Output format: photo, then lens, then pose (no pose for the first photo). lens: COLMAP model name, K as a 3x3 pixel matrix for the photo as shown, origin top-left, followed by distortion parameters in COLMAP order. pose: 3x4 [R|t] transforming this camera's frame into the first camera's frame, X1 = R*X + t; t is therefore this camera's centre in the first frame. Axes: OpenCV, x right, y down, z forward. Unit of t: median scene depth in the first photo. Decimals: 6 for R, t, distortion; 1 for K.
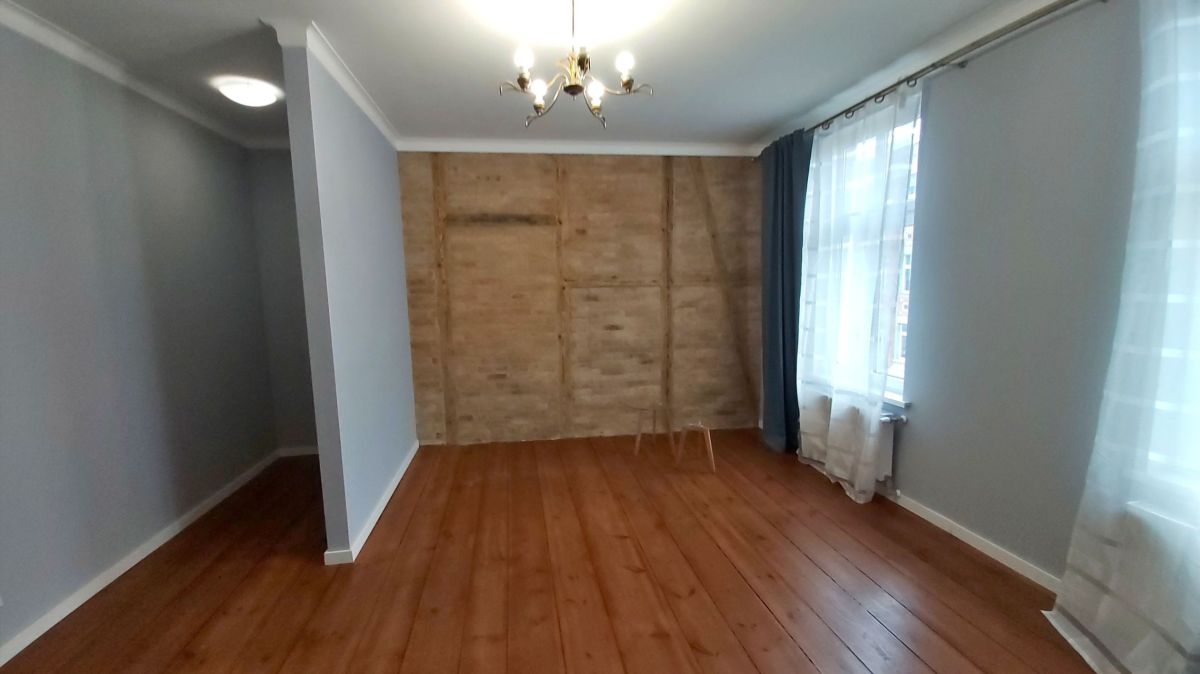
lens RADIAL K [[474.6, 0, 578.8], [0, 474.6, 338.7], [0, 0, 1]] dist [0.019347, -0.014280]
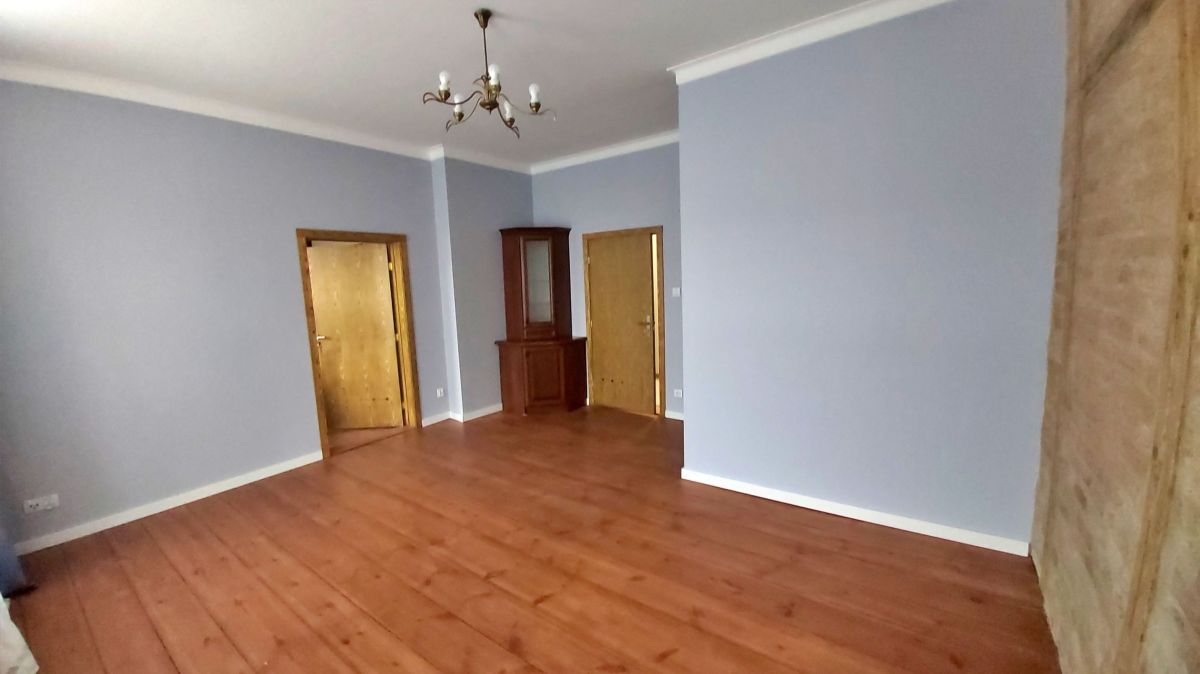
lens RADIAL K [[474.6, 0, 578.8], [0, 474.6, 338.7], [0, 0, 1]] dist [0.019347, -0.014280]
pose [[-0.715804, 0.138374, -0.684454, 0.363933], [-0.023364, 0.974876, 0.221522, -0.118292], [0.697910, 0.174558, -0.694587, 1.054559]]
